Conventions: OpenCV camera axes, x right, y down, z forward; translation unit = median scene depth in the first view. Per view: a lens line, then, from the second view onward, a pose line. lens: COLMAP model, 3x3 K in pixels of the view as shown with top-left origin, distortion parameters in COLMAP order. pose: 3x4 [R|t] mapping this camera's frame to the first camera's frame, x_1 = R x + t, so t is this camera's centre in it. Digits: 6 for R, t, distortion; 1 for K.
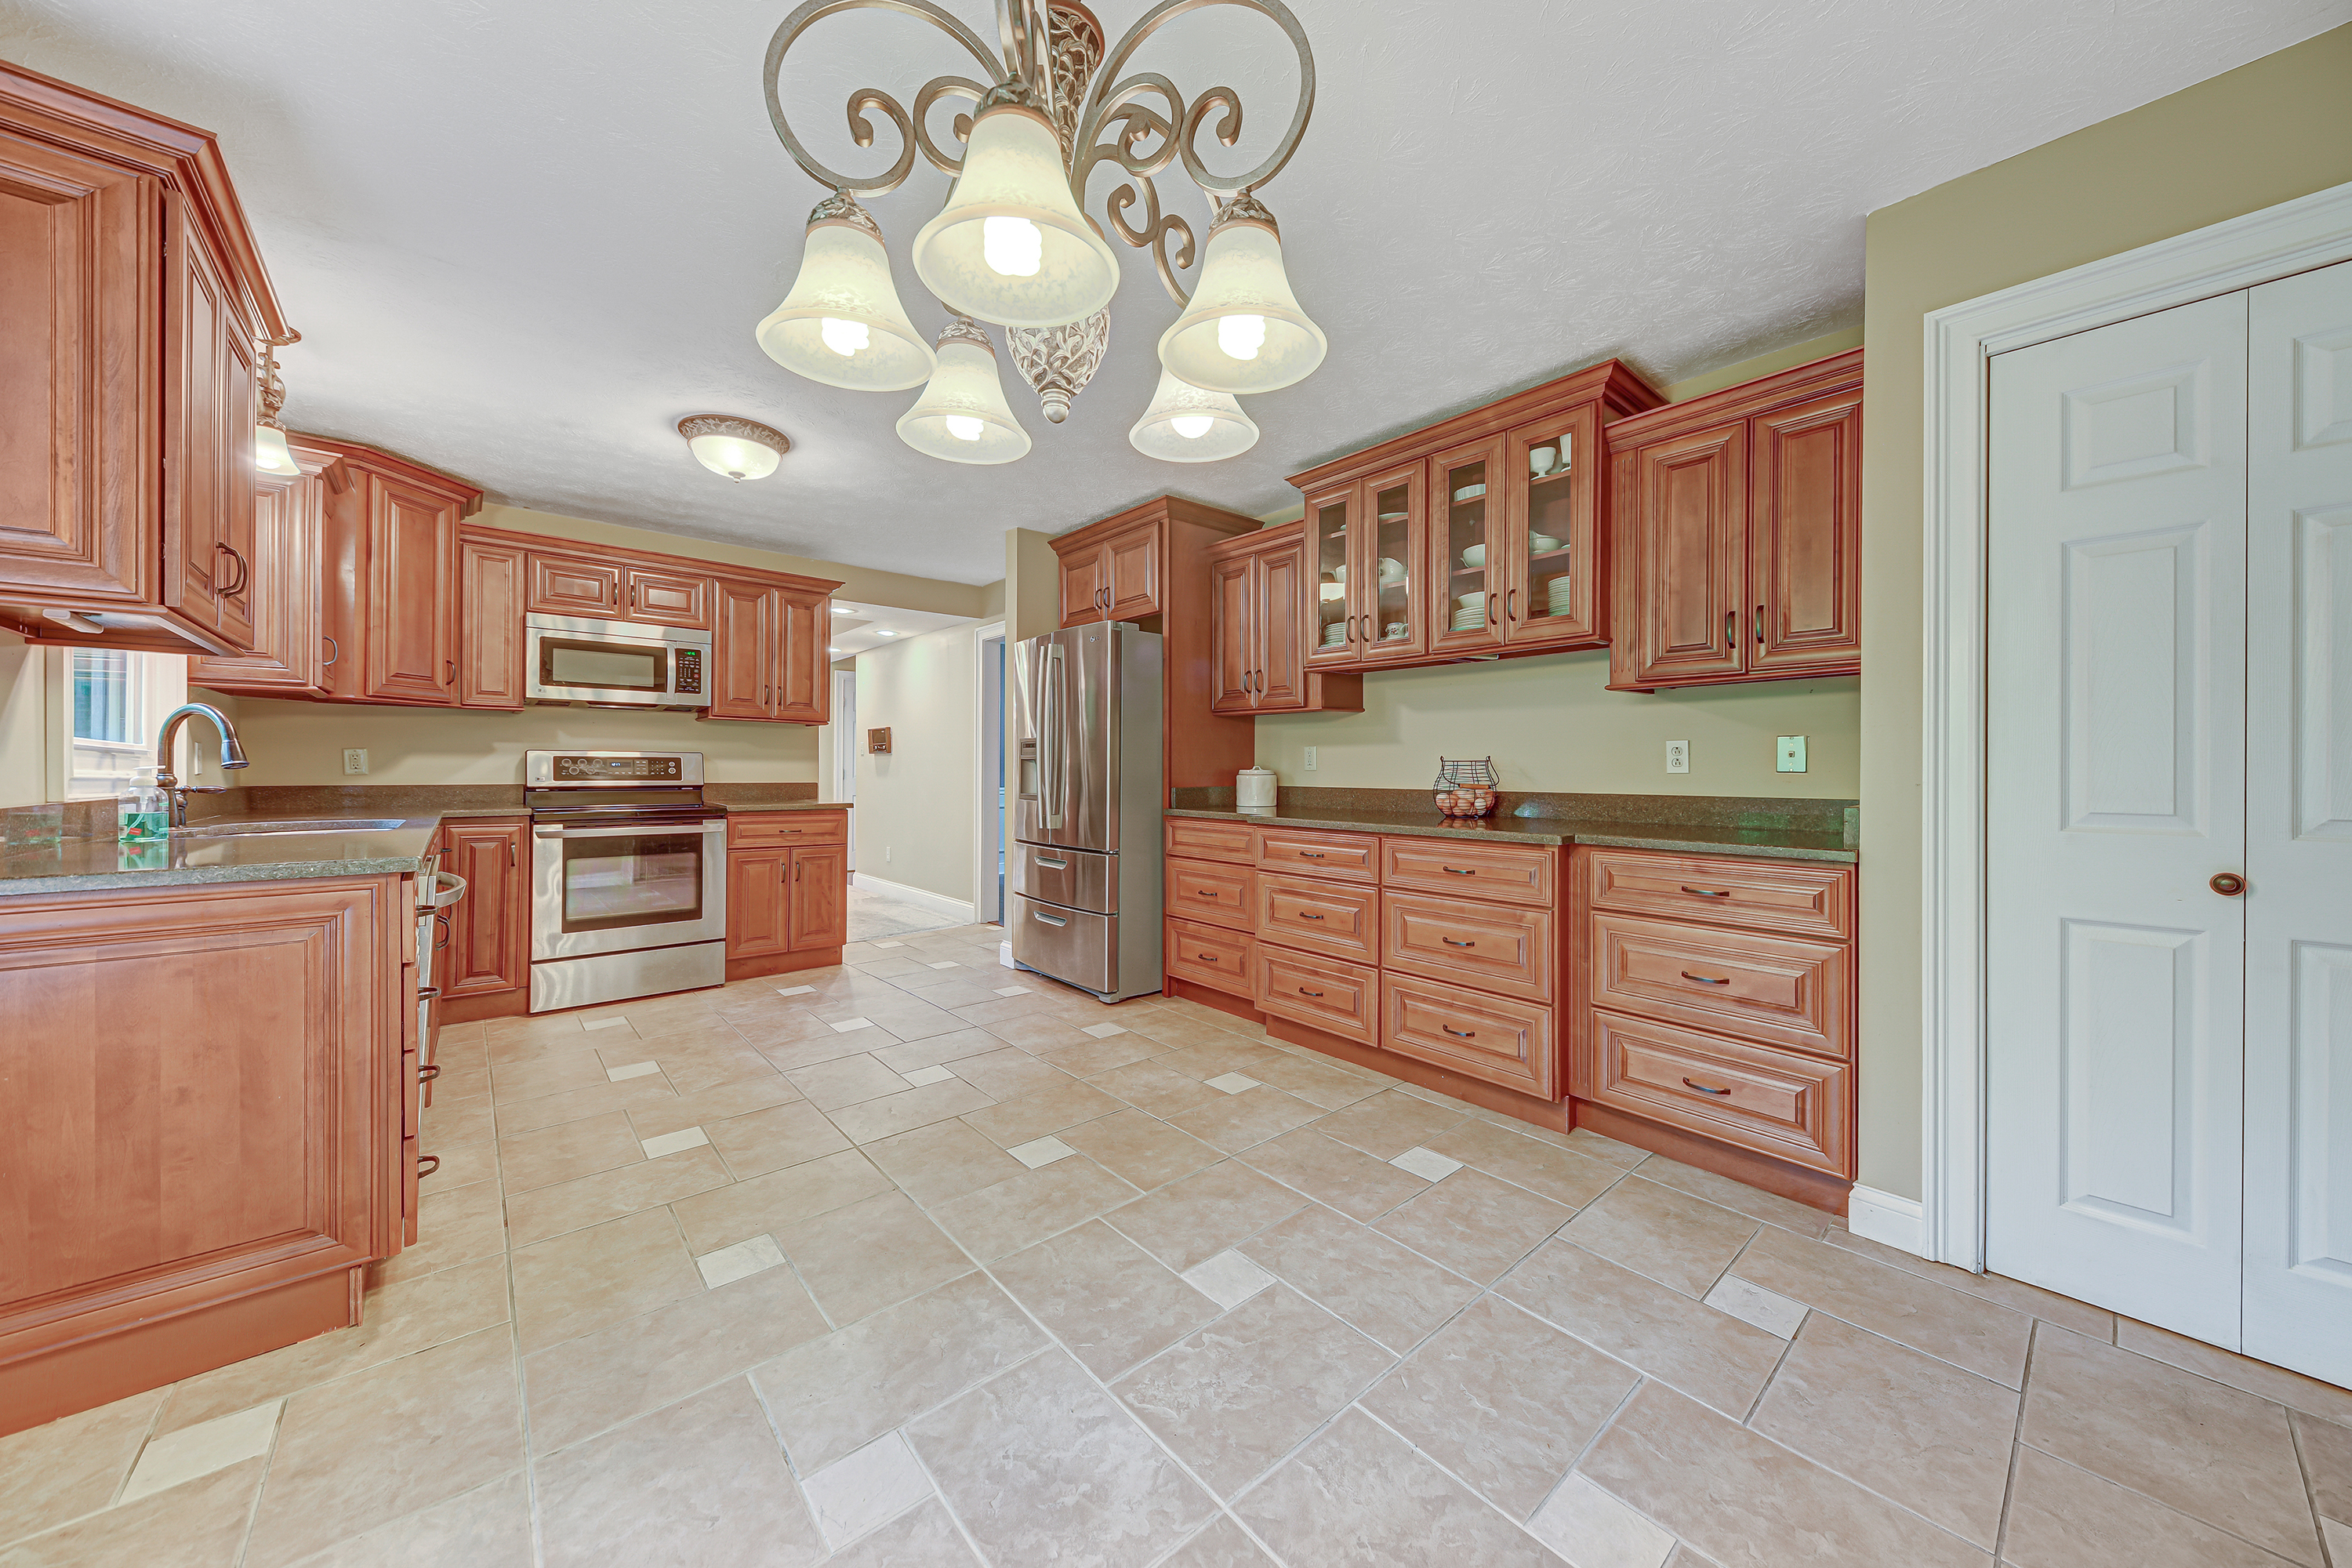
lens RADIAL K [[810.6, 0, 1193.3], [0, 810.6, 768.9], [0, 0, 1]] dist [0.005793, -0.000269]
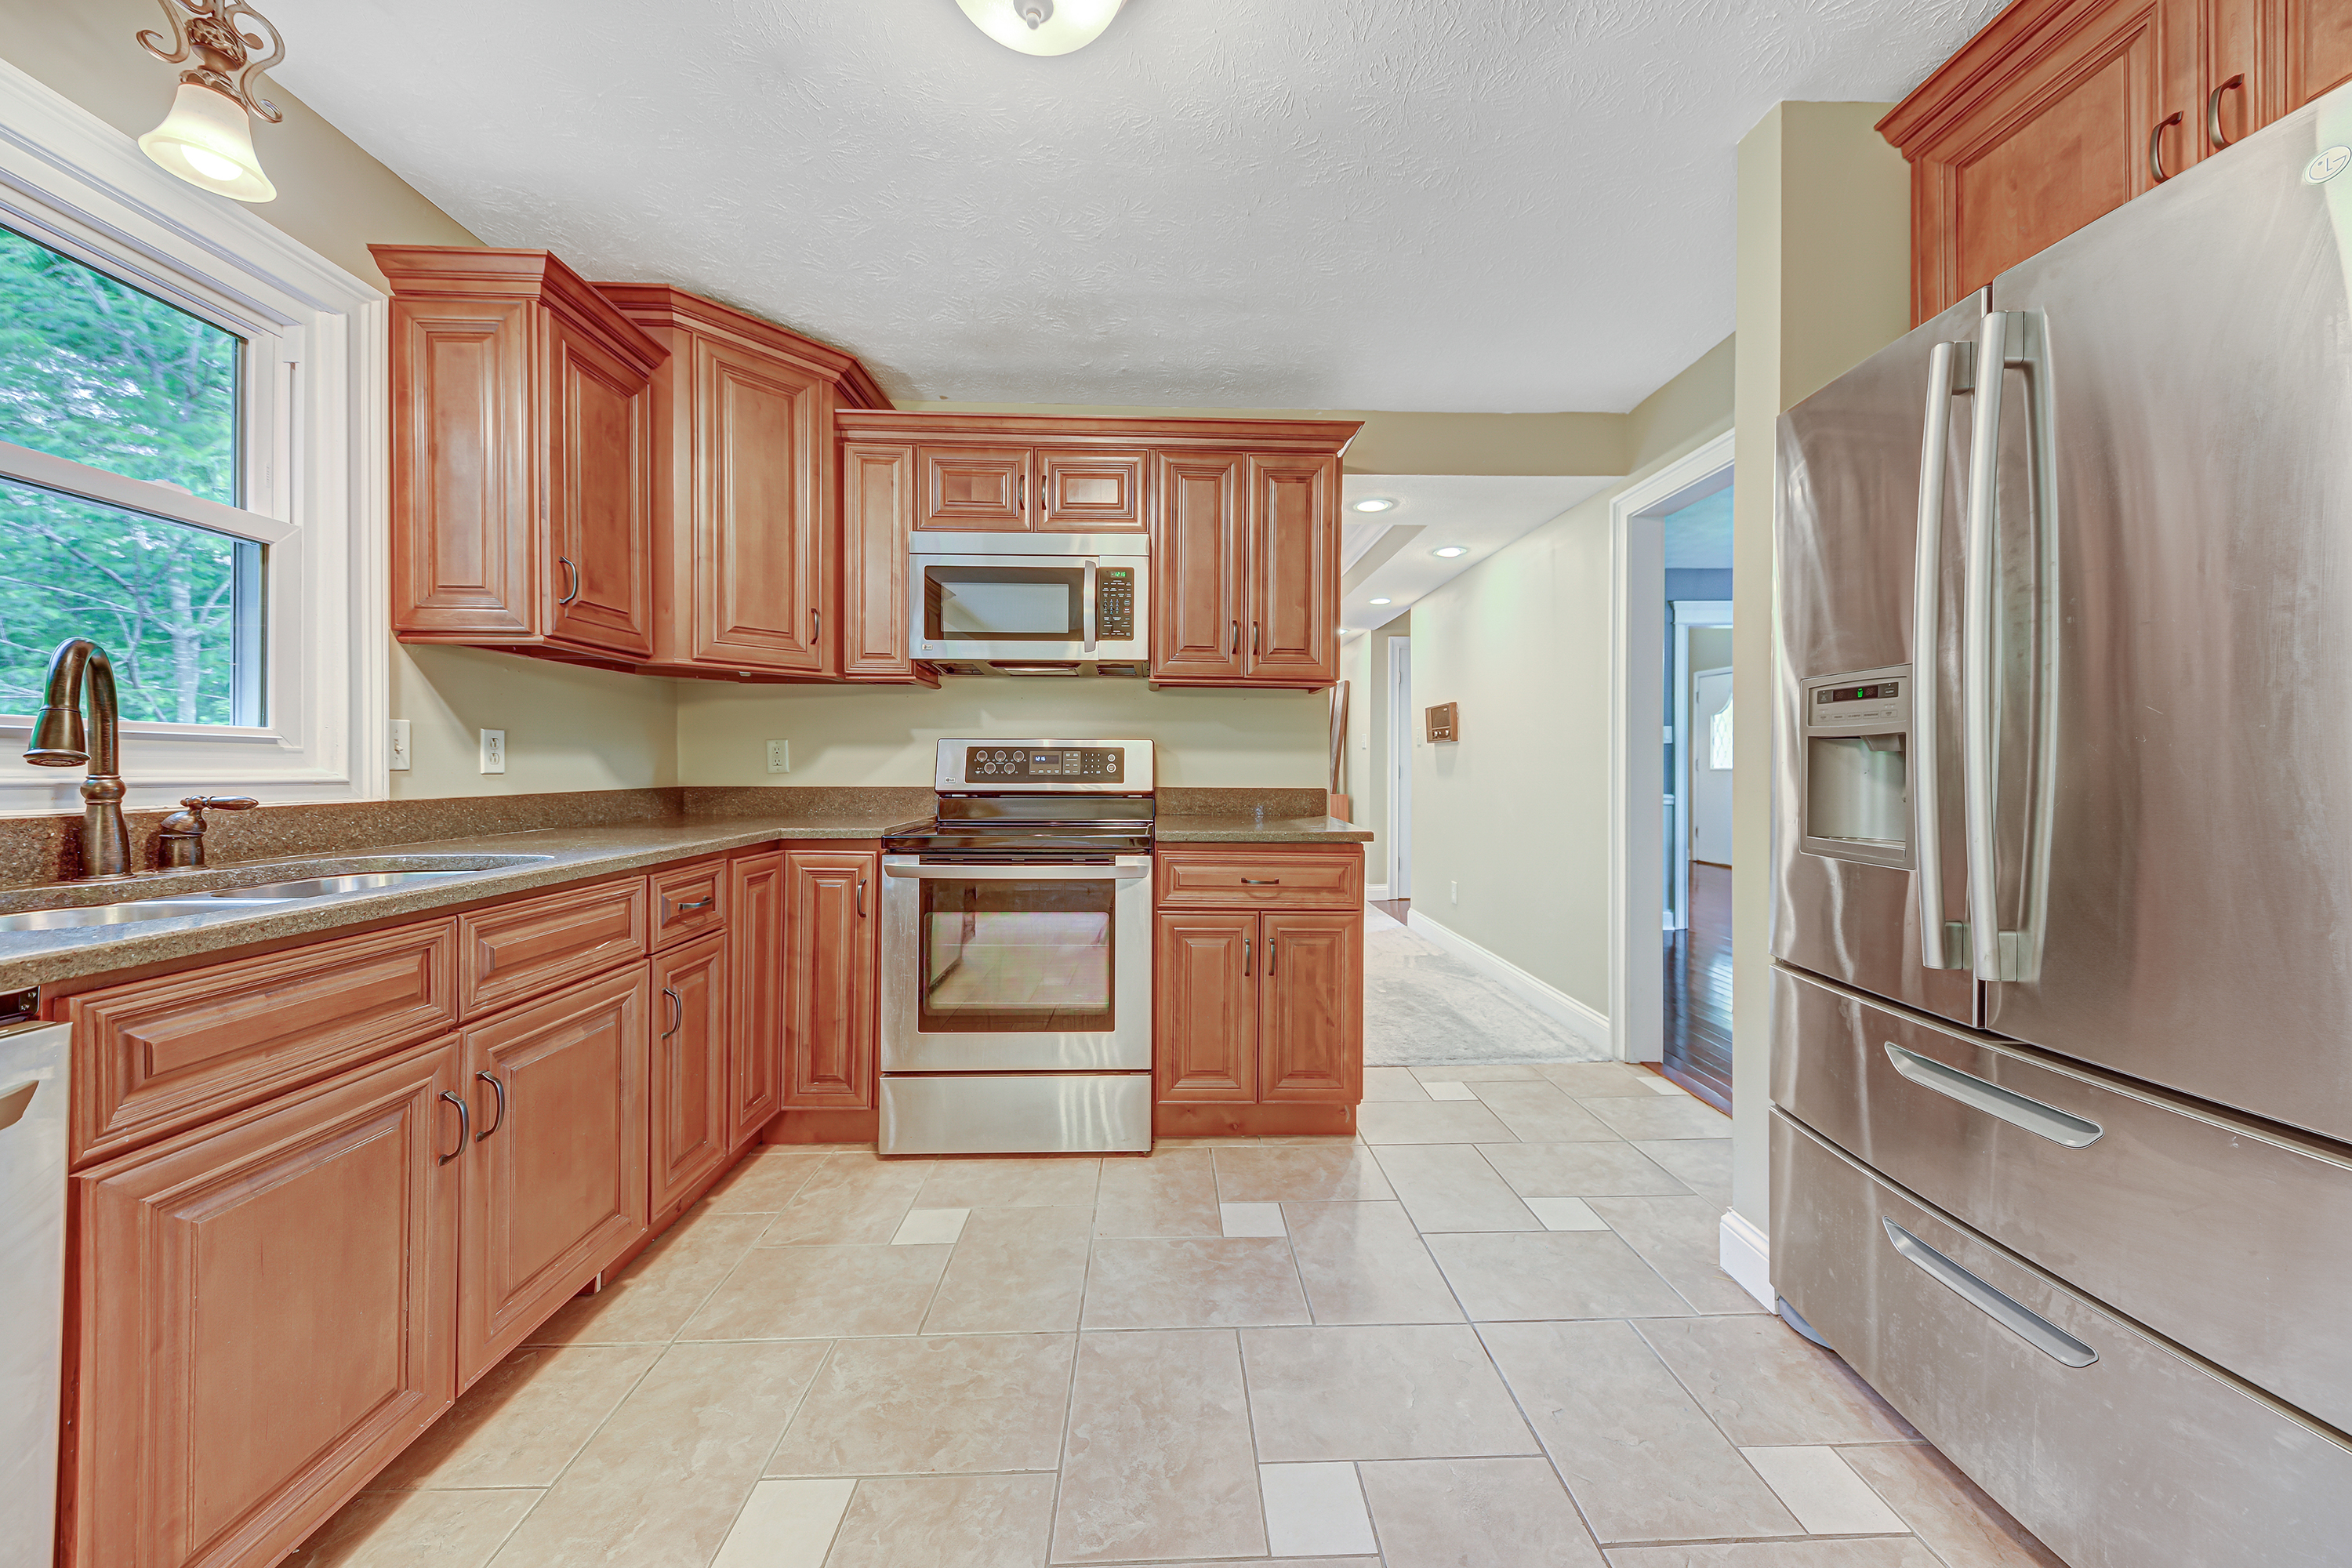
lens RADIAL K [[810.6, 0, 1181.3], [0, 810.6, 764.8], [0, 0, 1]] dist [0.005793, -0.000269]
pose [[0.766799, -0.001220, -0.641886, -0.200027], [0.001543, 0.999999, -0.000057, -0.000228], [0.641885, -0.000947, 0.766800, 0.577542]]
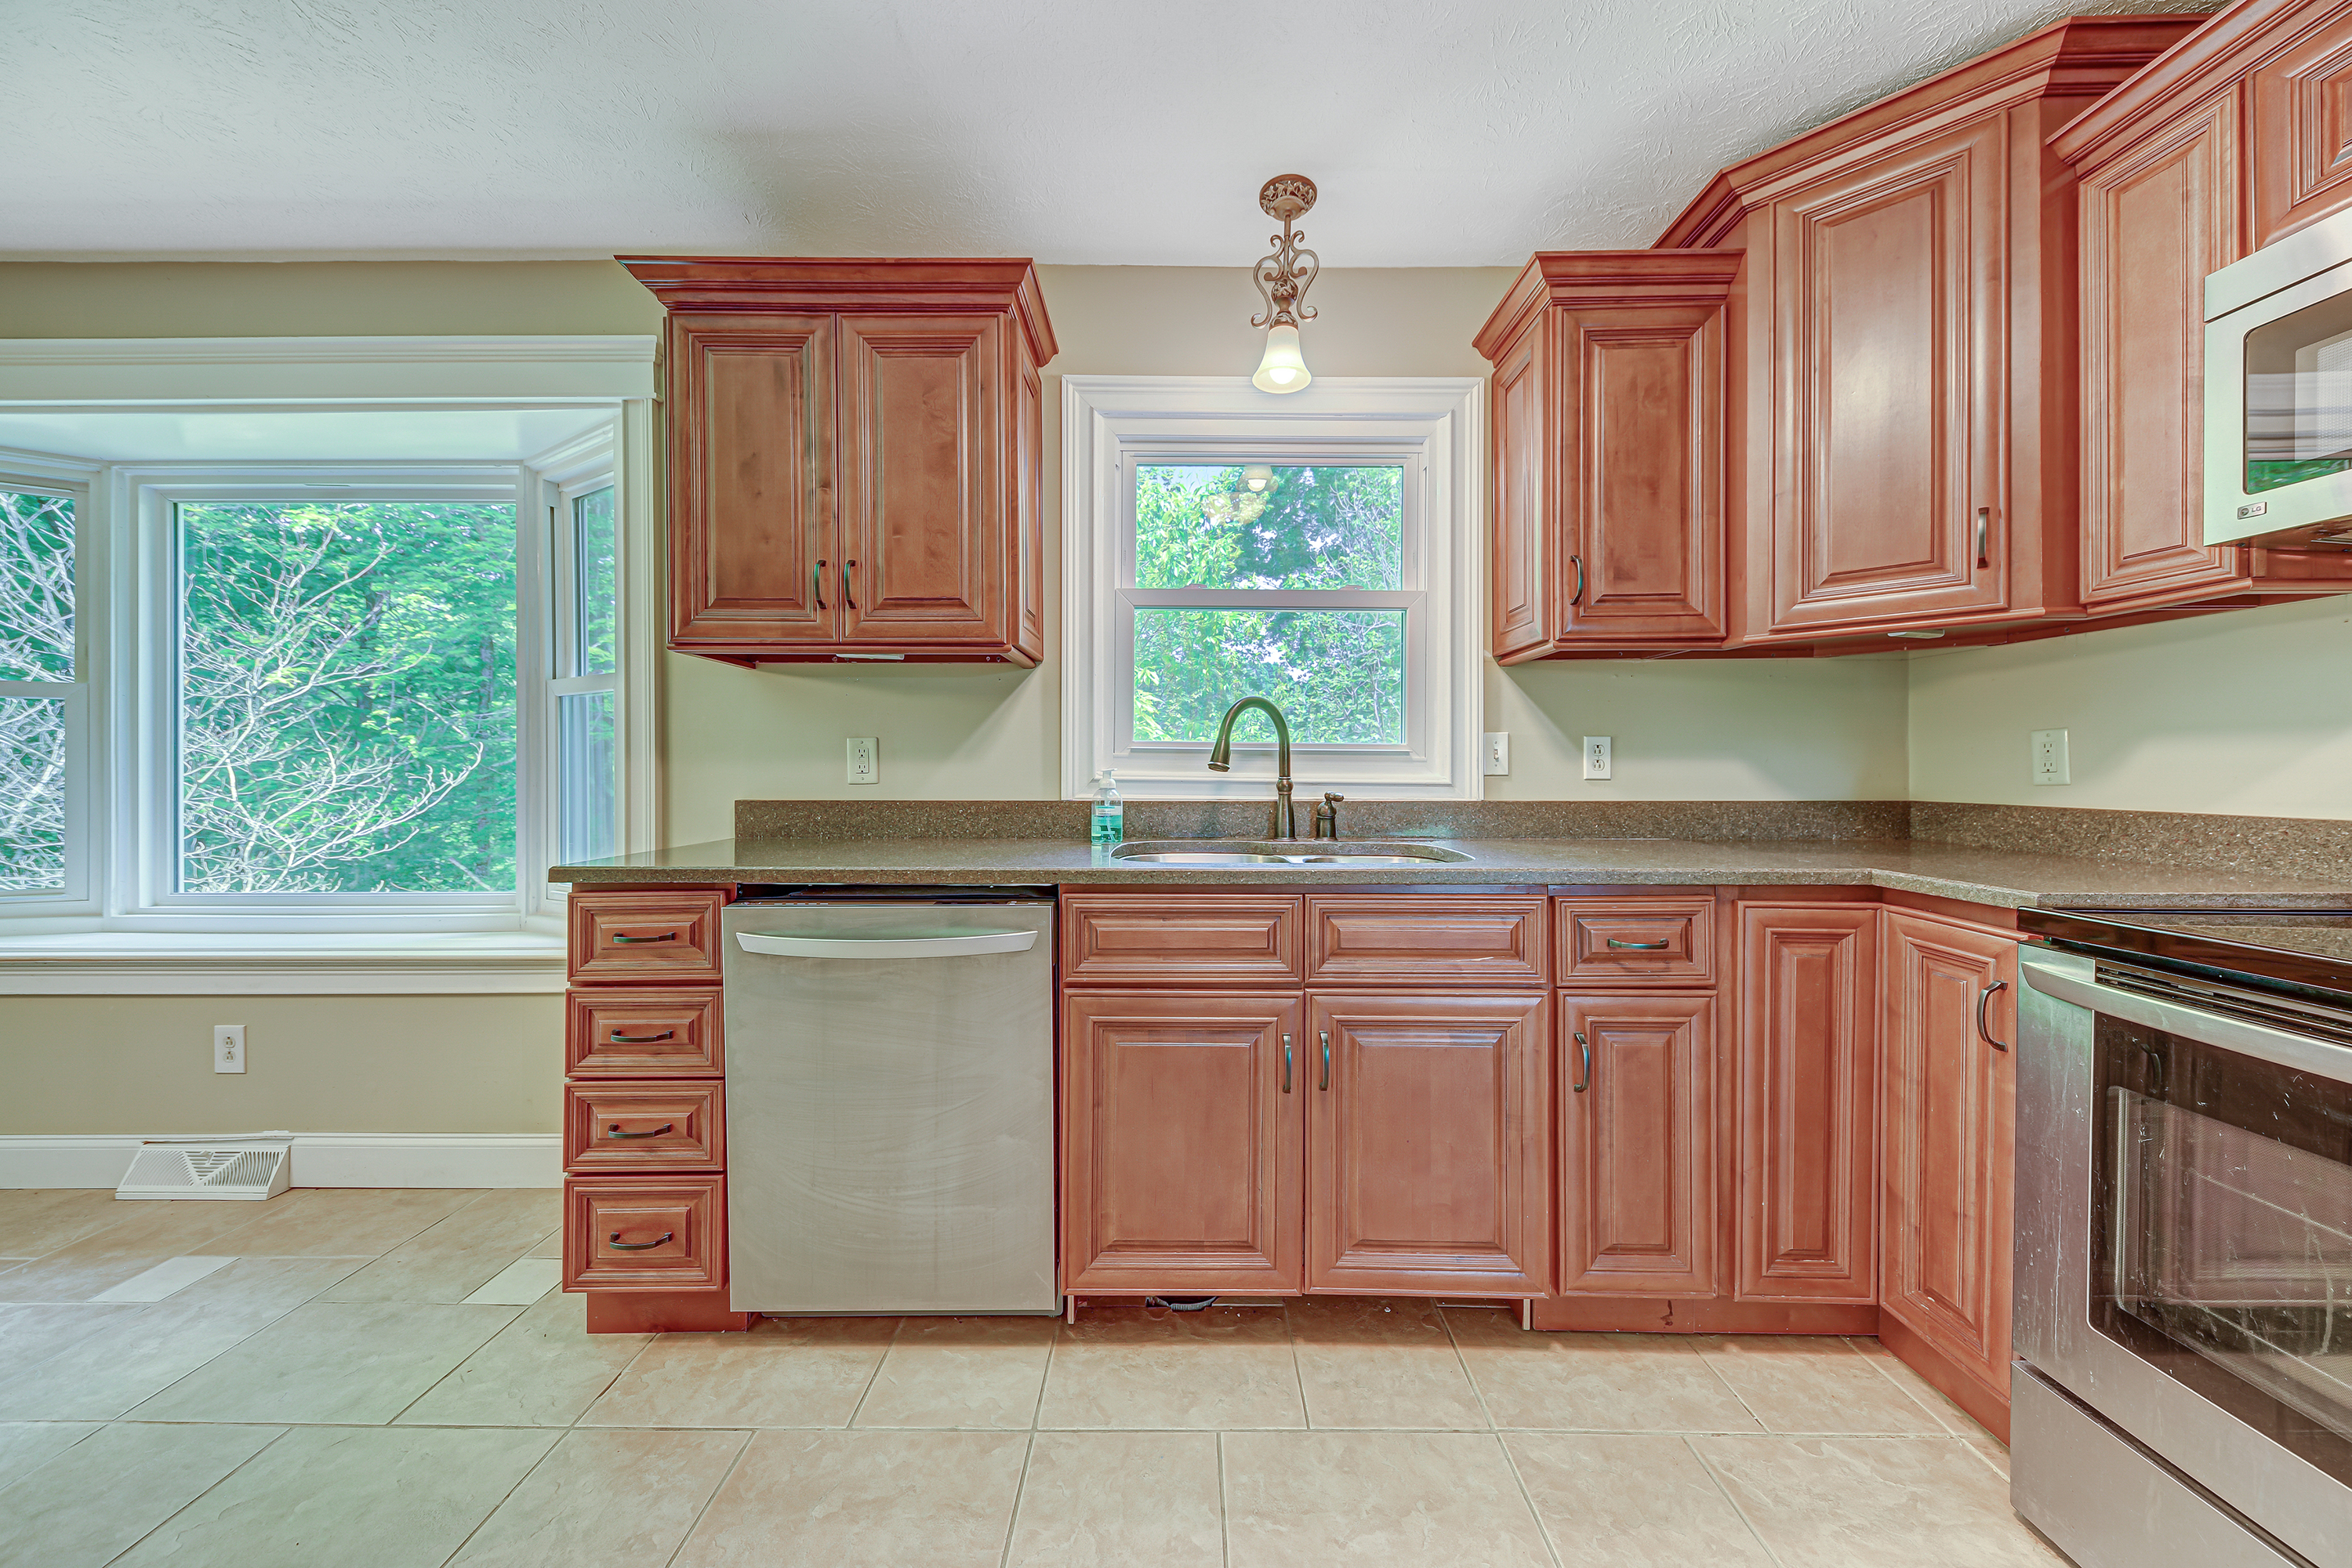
lens RADIAL K [[810.6, 0, 1178.7], [0, 810.6, 770.5], [0, 0, 1]] dist [0.005793, -0.000269]
pose [[-0.668112, -0.001333, -0.744059, -0.289933], [-0.001113, 0.999999, -0.000792, -0.000559], [0.744060, 0.000299, -0.668113, 0.836759]]
